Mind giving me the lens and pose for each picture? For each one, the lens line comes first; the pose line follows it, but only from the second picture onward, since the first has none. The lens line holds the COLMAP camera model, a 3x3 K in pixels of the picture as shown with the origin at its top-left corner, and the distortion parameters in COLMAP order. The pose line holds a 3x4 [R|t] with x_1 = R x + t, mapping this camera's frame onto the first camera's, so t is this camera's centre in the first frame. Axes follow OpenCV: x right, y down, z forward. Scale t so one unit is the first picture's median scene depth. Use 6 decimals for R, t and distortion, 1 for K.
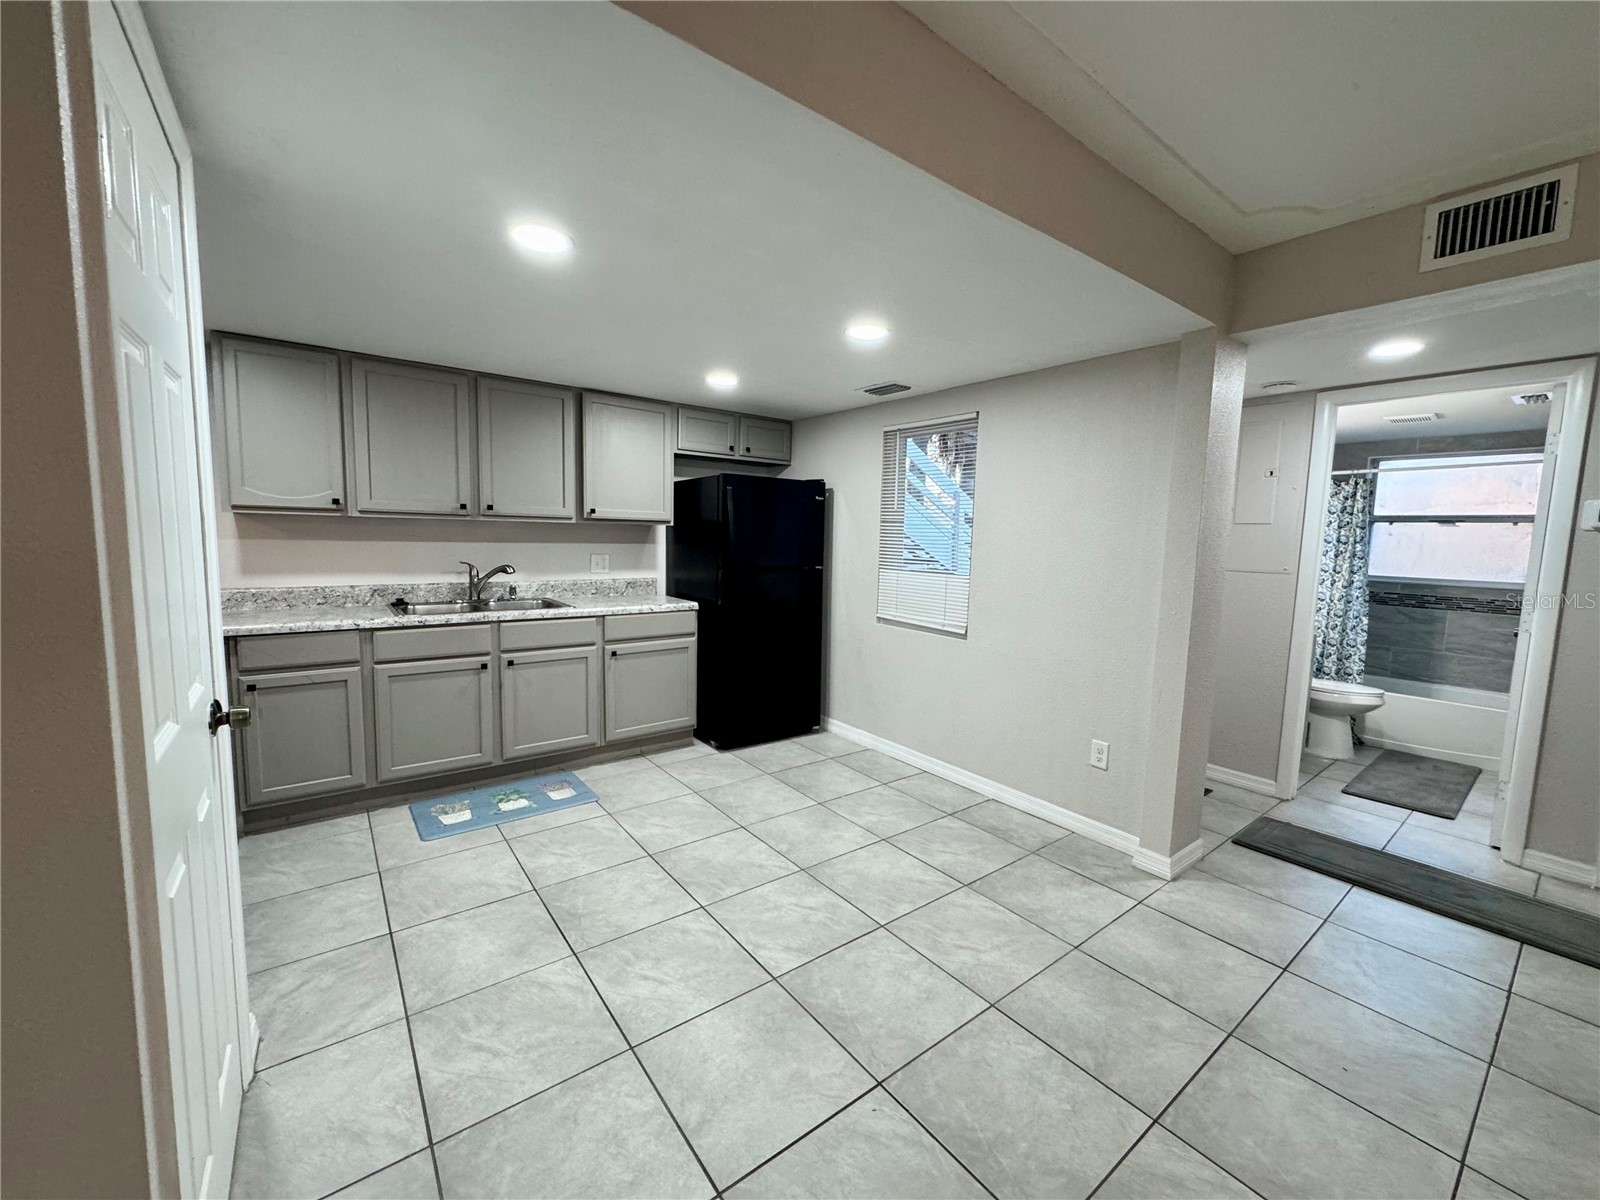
lens RADIAL K [[638.3, 0, 801.4], [0, 638.3, 598.9], [0, 0, 1]] dist [-0.002474, 0.000496]
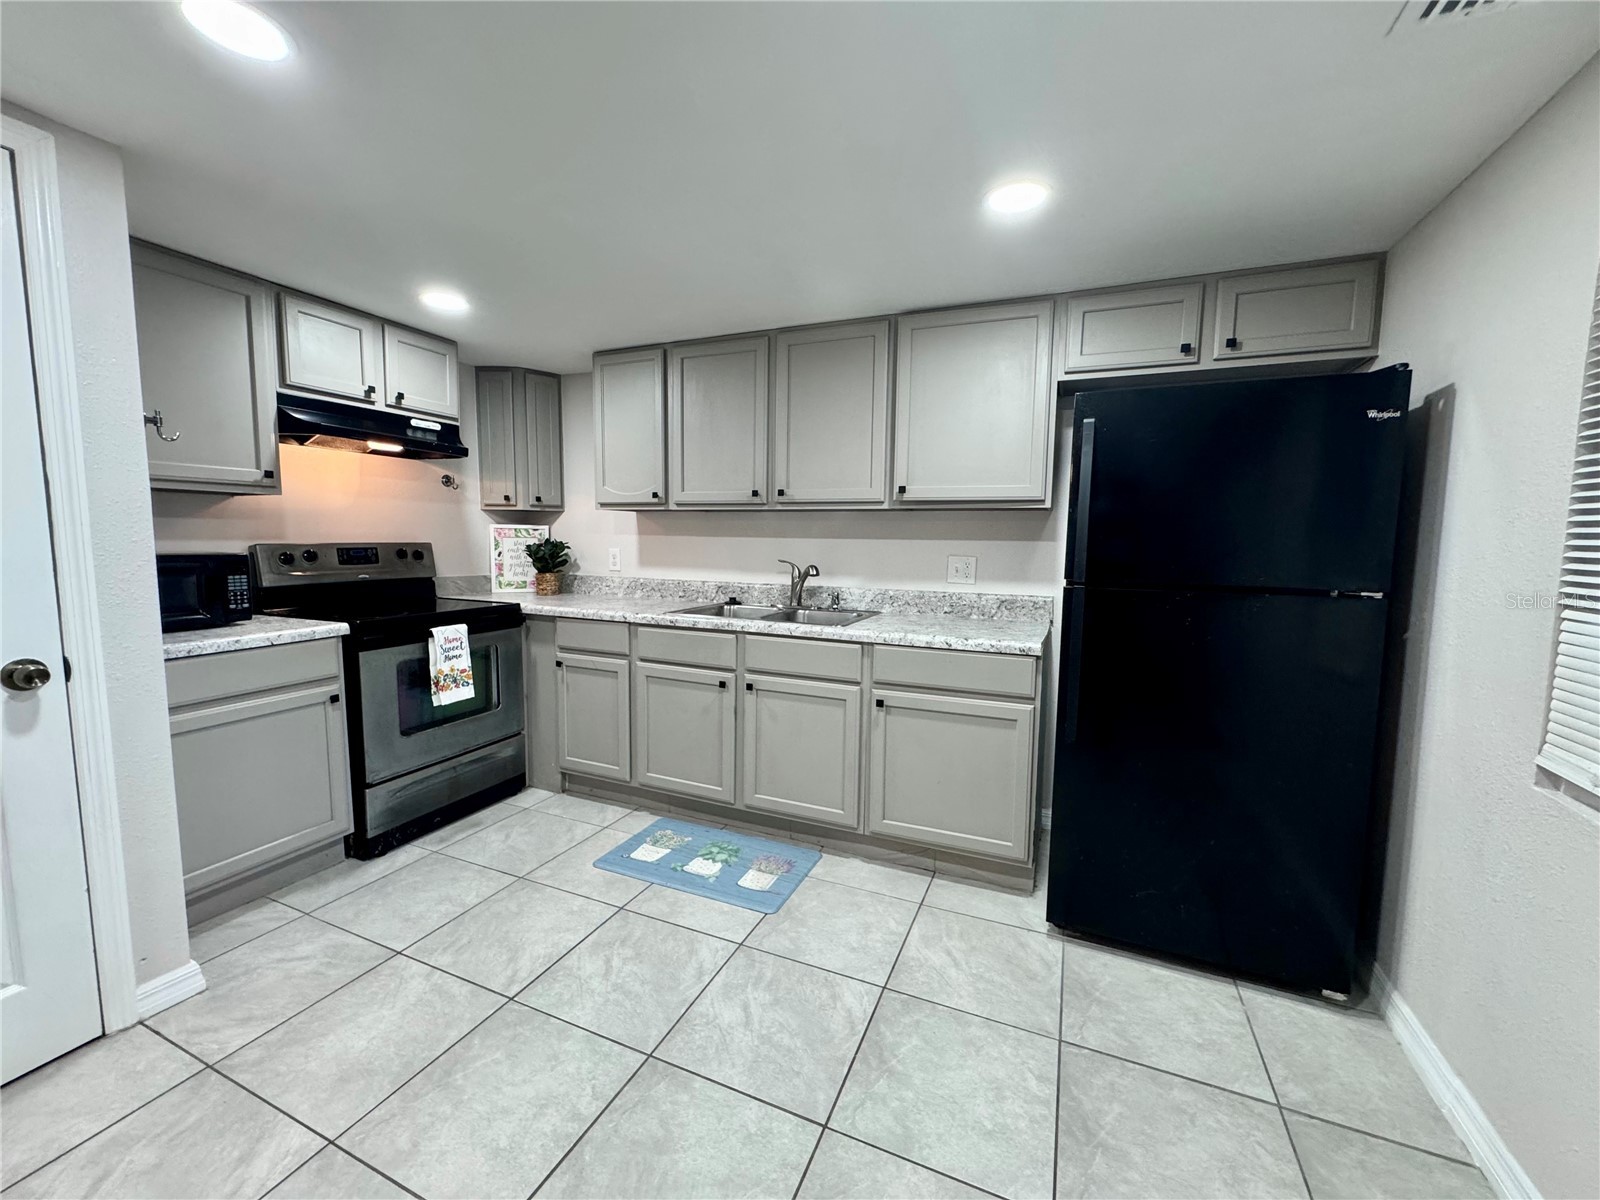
lens RADIAL K [[638.3, 0, 801.4], [0, 638.3, 598.9], [0, 0, 1]] dist [-0.002474, 0.000496]
pose [[0.488861, 0.065963, -0.869864, 0.237719], [-0.091664, 0.995501, 0.023975, -0.030005], [0.867532, 0.068015, 0.492708, 0.622742]]
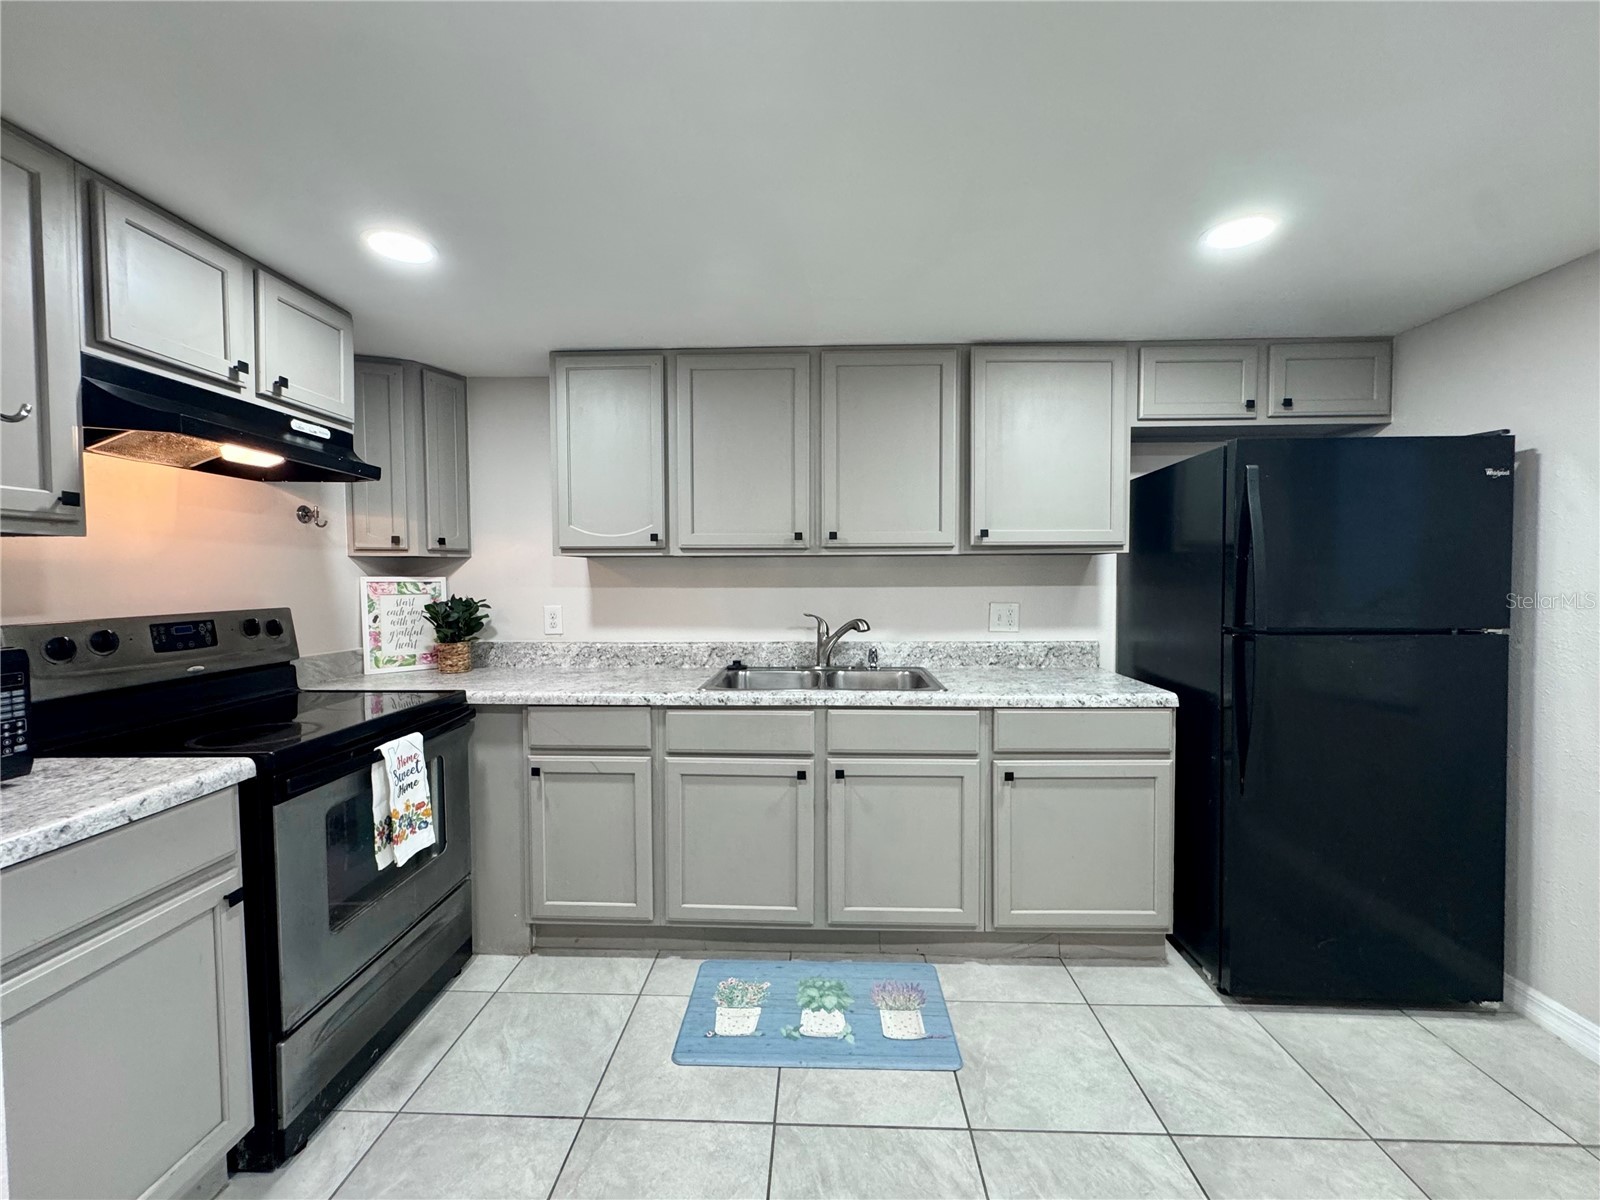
lens RADIAL K [[638.3, 0, 801.4], [0, 638.3, 598.9], [0, 0, 1]] dist [-0.002474, 0.000496]
pose [[0.771656, -0.006838, -0.636004, -0.075550], [-0.041497, 0.997271, -0.061070, -0.031071], [0.634685, 0.073517, 0.769266, 0.446961]]
